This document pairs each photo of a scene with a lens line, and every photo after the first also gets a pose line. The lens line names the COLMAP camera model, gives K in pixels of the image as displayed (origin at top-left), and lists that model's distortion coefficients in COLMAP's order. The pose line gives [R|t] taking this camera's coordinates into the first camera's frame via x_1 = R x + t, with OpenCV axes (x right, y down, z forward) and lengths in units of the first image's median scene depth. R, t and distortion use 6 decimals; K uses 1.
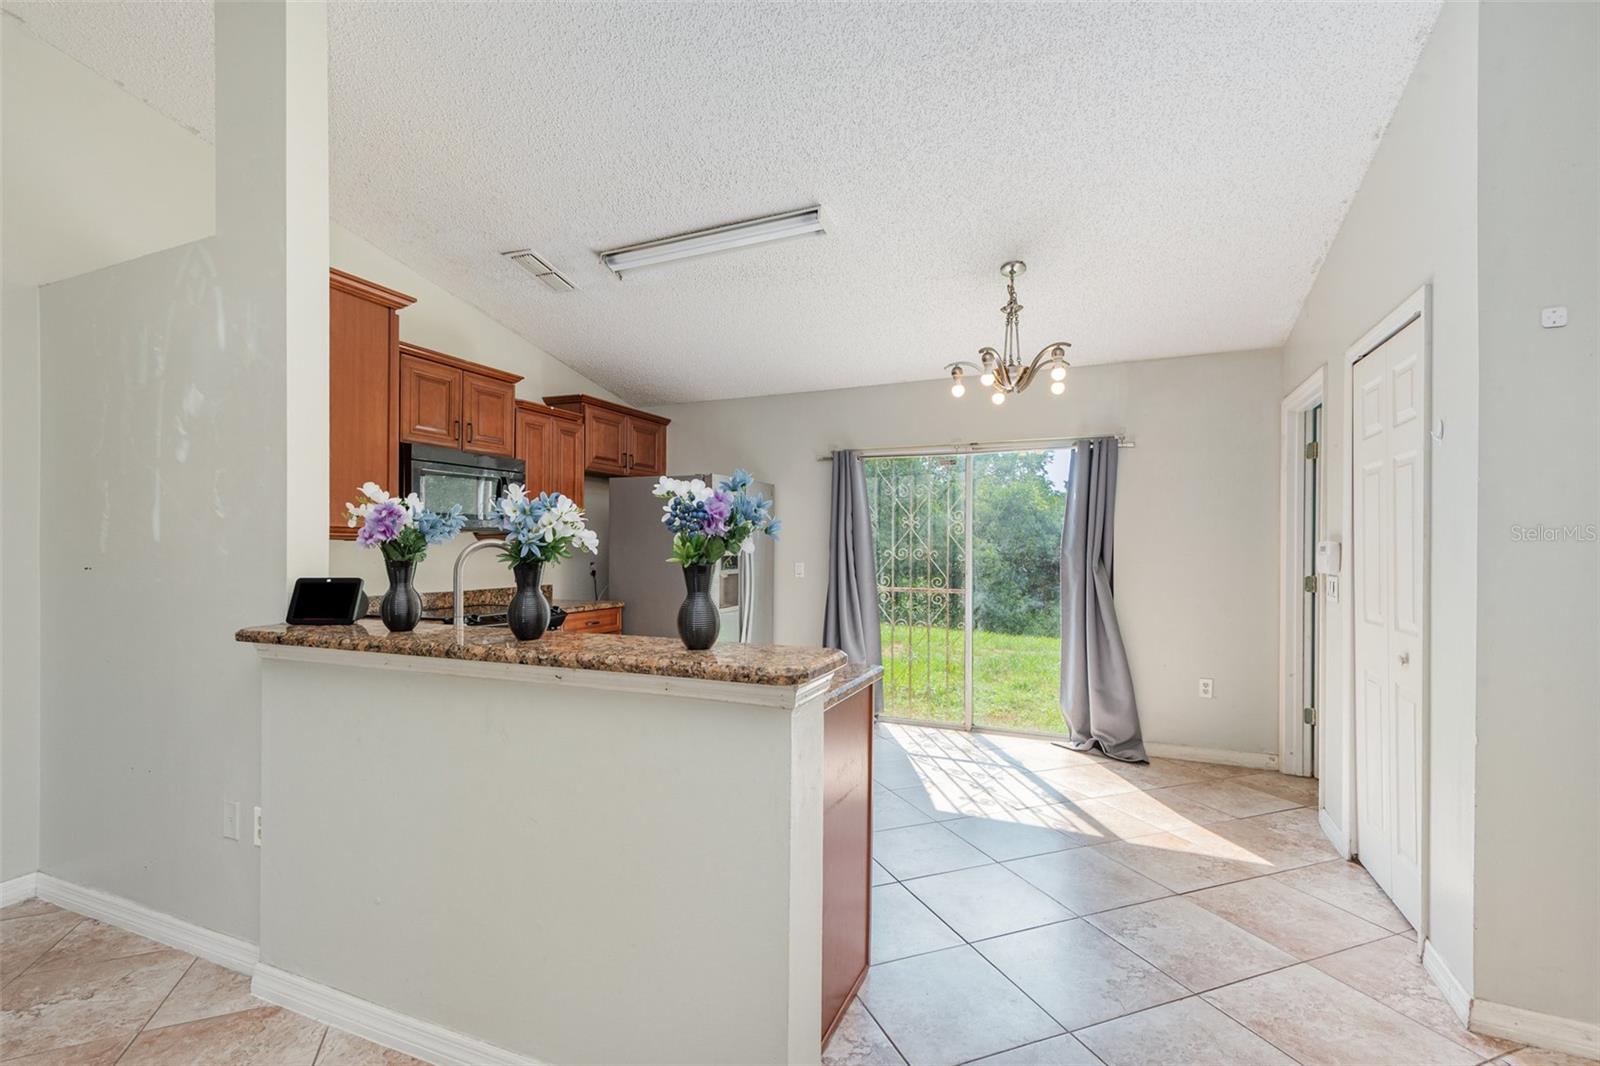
lens RADIAL K [[715.2, 0, 807.4], [0, 715.2, 539.3], [0, 0, 1]] dist [0.046836, -0.026673]
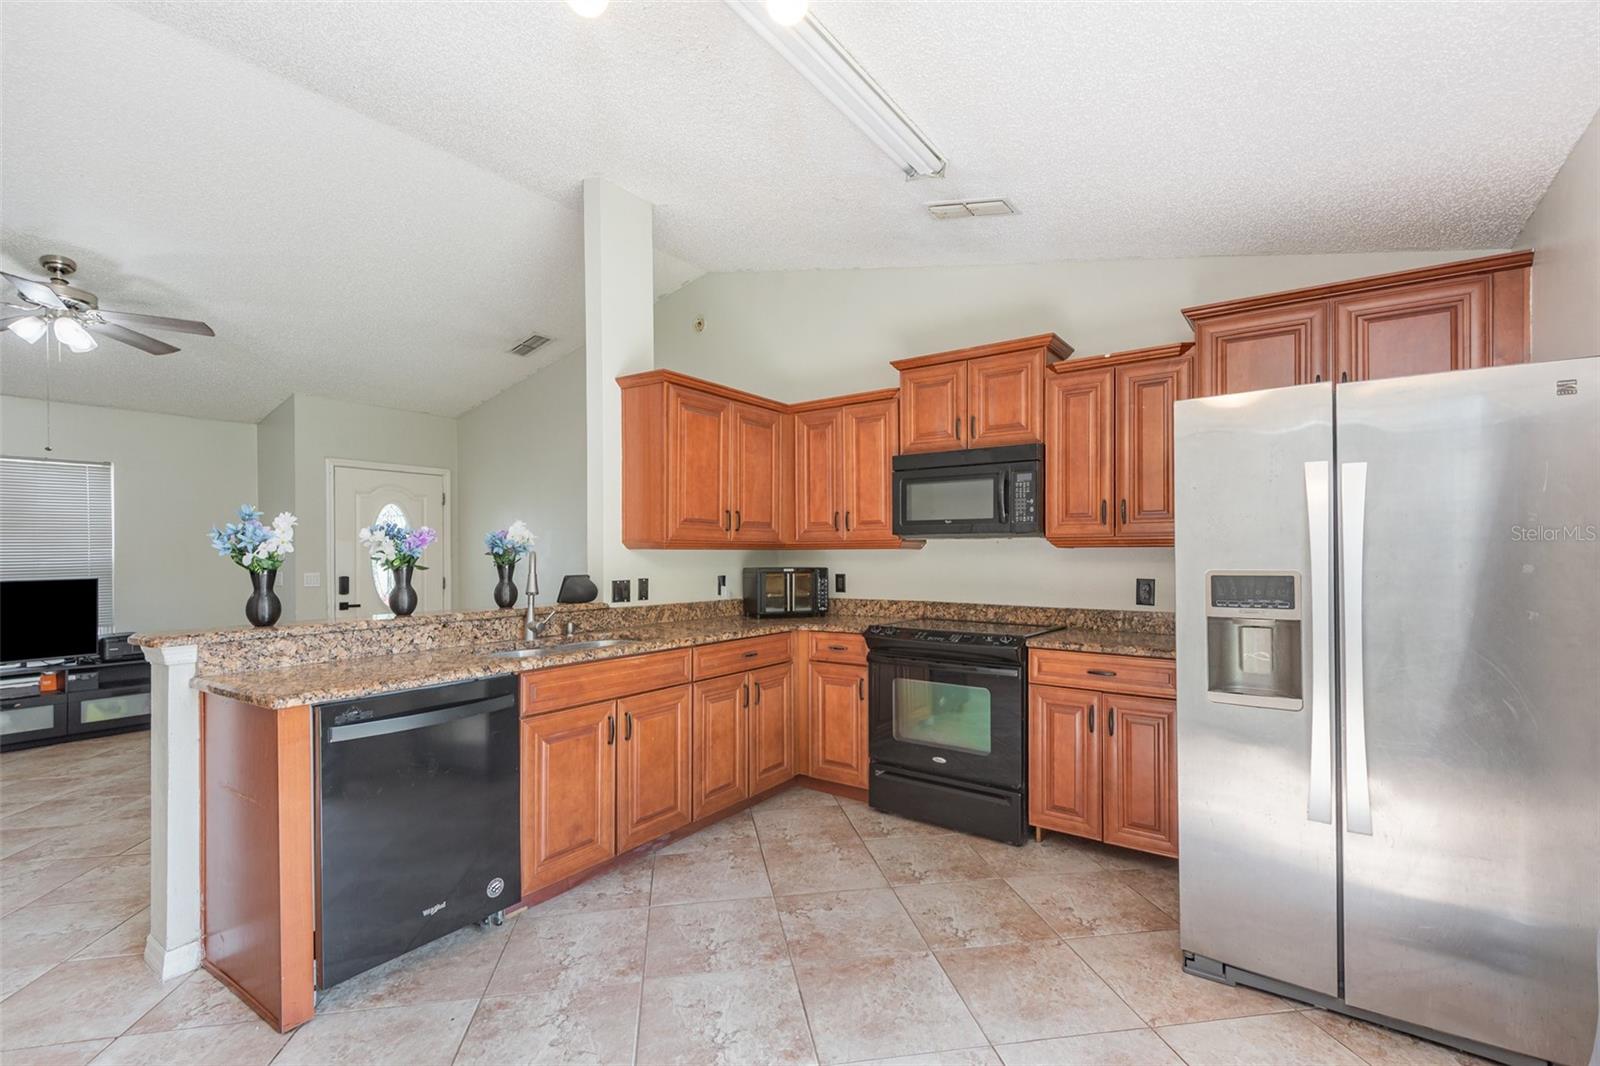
lens RADIAL K [[729.7, 0, 806.7], [0, 729.7, 548.7], [0, 0, 1]] dist [0.034634, -0.008781]
pose [[-0.213292, -0.005938, -0.976970, 0.429357], [0.011352, 0.999899, -0.008556, 0.007182], [0.976922, -0.012916, -0.213203, 0.928073]]
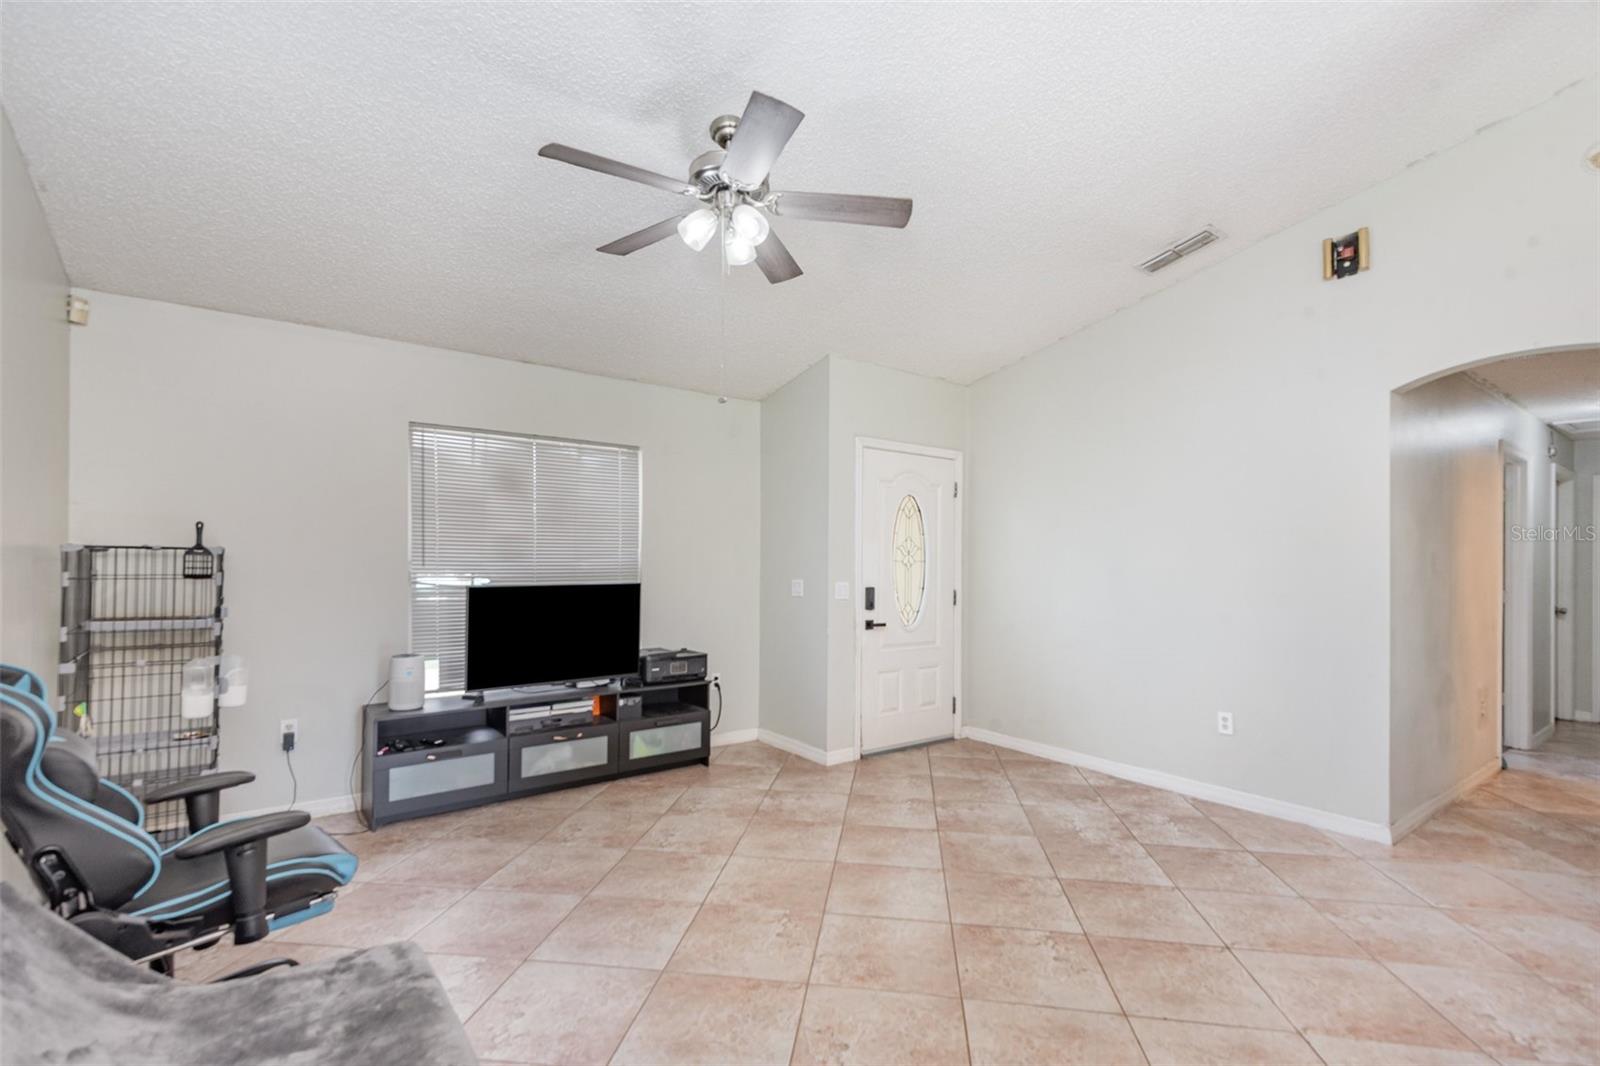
lens RADIAL K [[725.1, 0, 800.3], [0, 725.1, 547.0], [0, 0, 1]] dist [0.036177, -0.018949]
pose [[-0.491734, -0.020611, -0.870502, 0.237304], [-0.005450, 0.999773, -0.020593, 0.000662], [0.870728, -0.005382, -0.491735, 0.200129]]
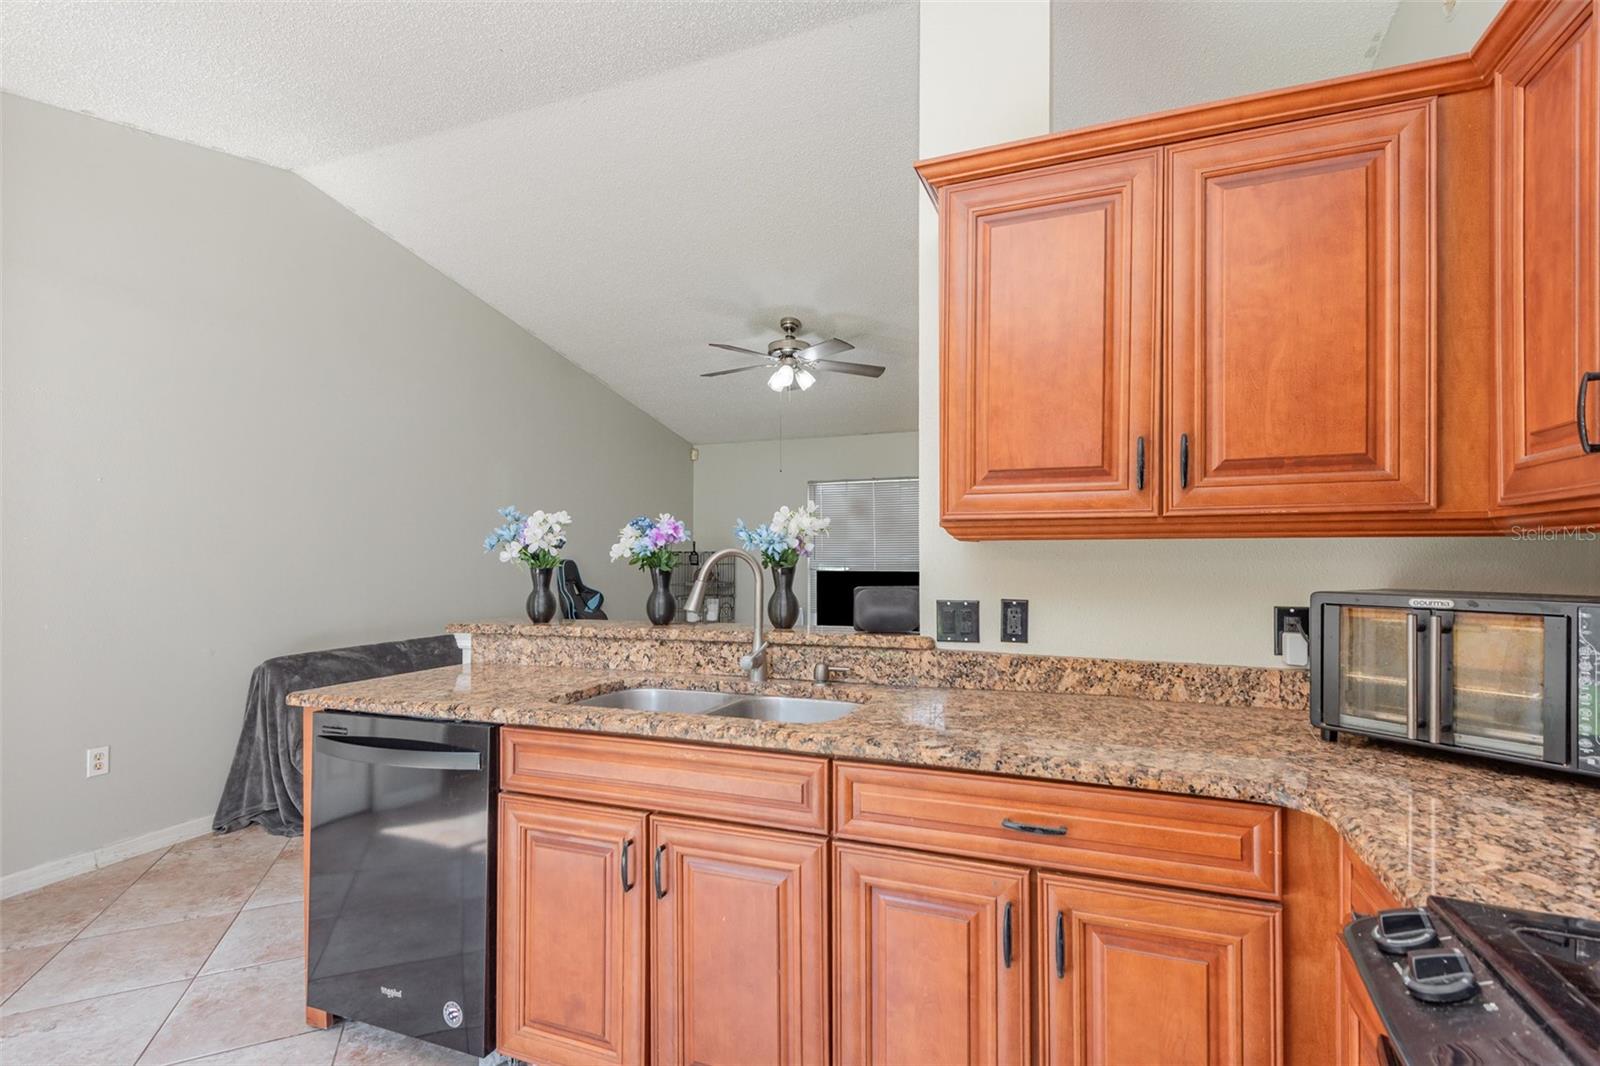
lens RADIAL K [[741.5, 0, 811.7], [0, 741.5, 552.3], [0, 0, 1]] dist [0.021328, -0.000906]
pose [[-0.999593, 0.002032, -0.028460, -0.263184], [0.002373, 0.999926, -0.011954, 0.009697], [0.028434, -0.012017, -0.999523, 0.994226]]
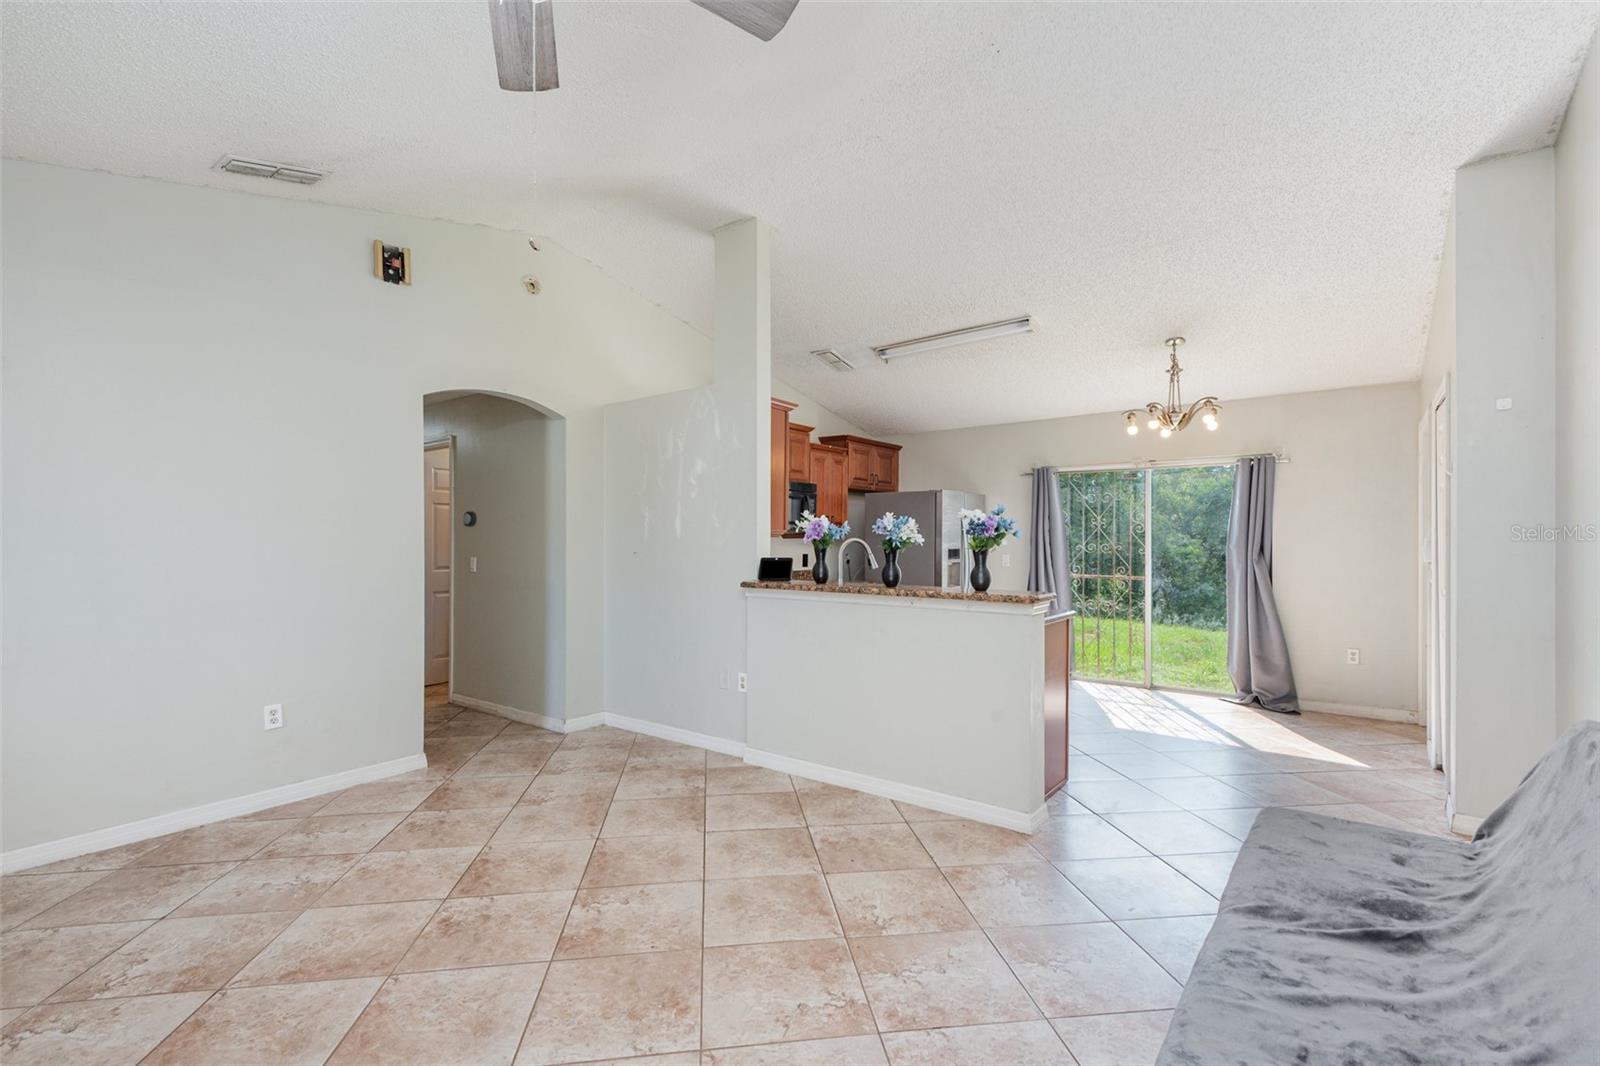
lens RADIAL K [[715.2, 0, 807.4], [0, 715.2, 539.3], [0, 0, 1]] dist [0.046836, -0.026673]
pose [[0.968727, -0.001482, -0.248126, -0.045612], [0.002765, 0.999985, 0.004820, -0.003321], [0.248115, -0.005355, 0.968716, -0.433878]]
